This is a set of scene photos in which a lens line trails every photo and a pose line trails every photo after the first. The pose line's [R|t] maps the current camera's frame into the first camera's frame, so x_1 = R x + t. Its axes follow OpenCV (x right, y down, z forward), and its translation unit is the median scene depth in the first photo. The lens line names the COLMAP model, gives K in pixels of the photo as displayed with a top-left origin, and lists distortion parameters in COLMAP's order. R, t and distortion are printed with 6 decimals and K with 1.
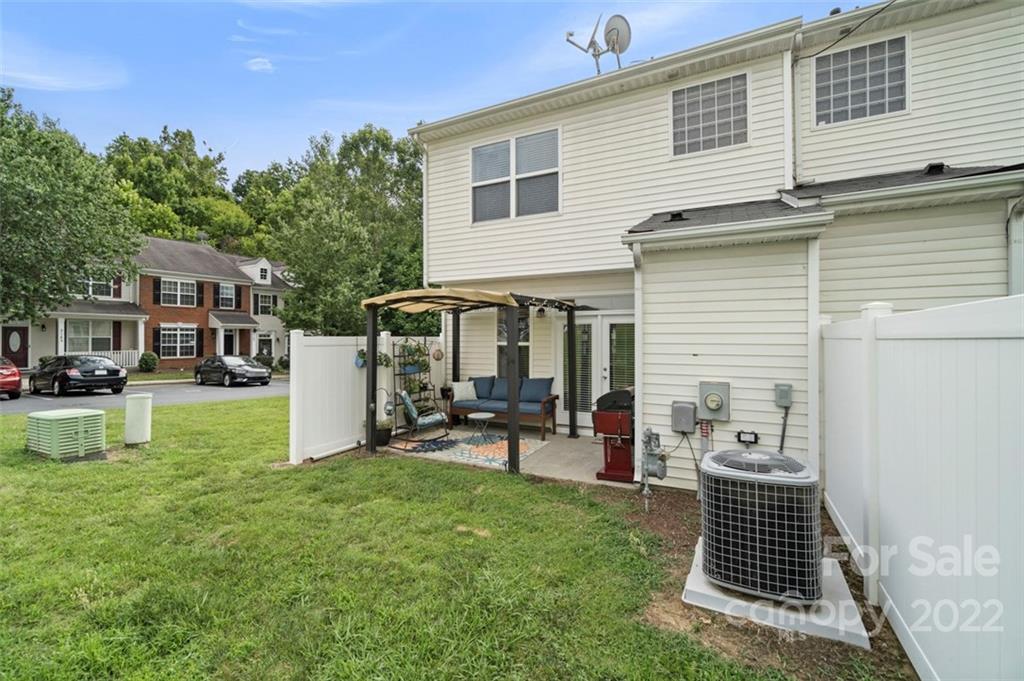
lens RADIAL K [[441.6, 0, 498.2], [0, 441.6, 341.3], [0, 0, 1]] dist [-0.006599, 0.002496]
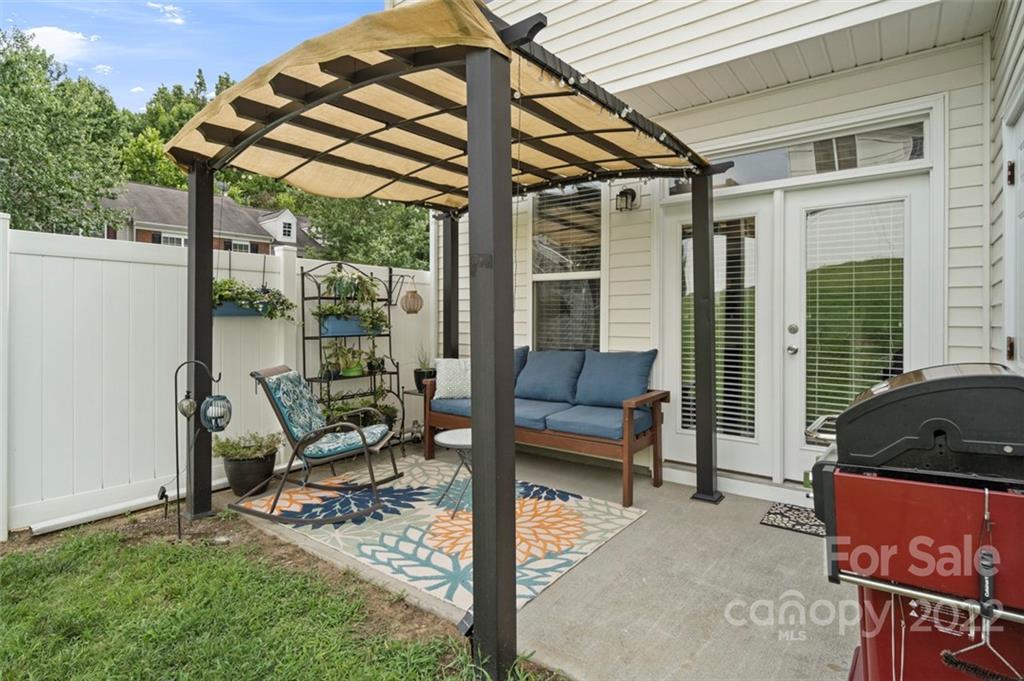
lens RADIAL K [[535.8, 0, 493.9], [0, 535.8, 322.3], [0, 0, 1]] dist [-0.002942, -0.000732]
pose [[0.982883, 0.005294, -0.184156, 0.068331], [-0.005503, 0.999985, -0.000622, 0.058695], [0.184150, 0.001625, 0.982897, 0.481354]]
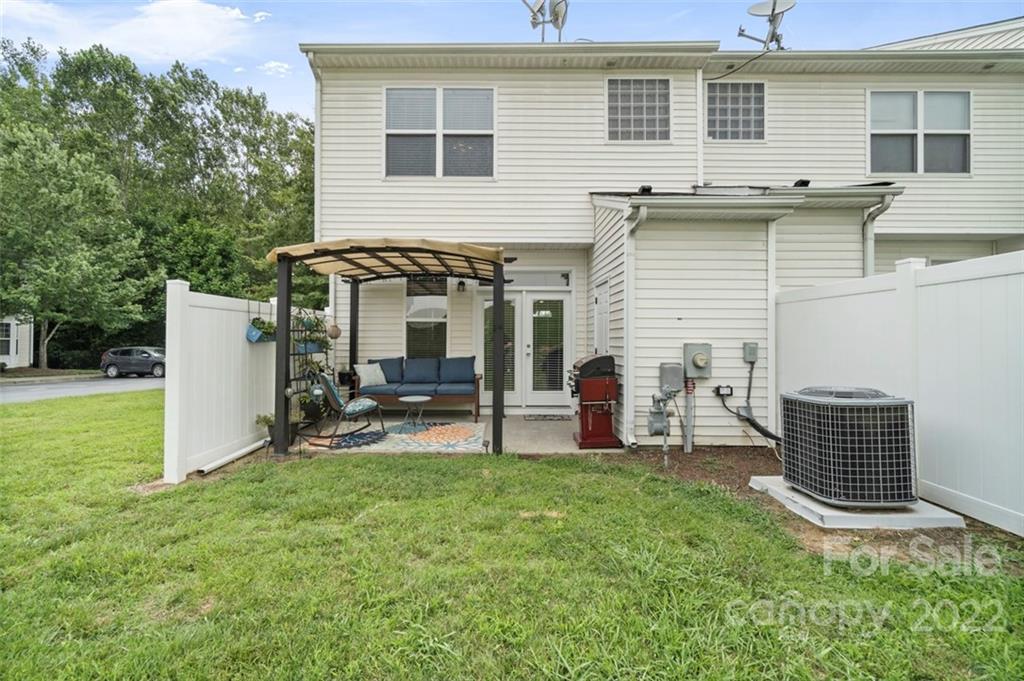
lens RADIAL K [[441.6, 0, 504.4], [0, 441.6, 338.8], [0, 0, 1]] dist [-0.006599, 0.002496]
pose [[0.885957, 0.003796, 0.463751, -0.261116], [-0.001476, 0.999985, -0.005365, 0.052174], [-0.463764, 0.004068, 0.885949, 0.149017]]
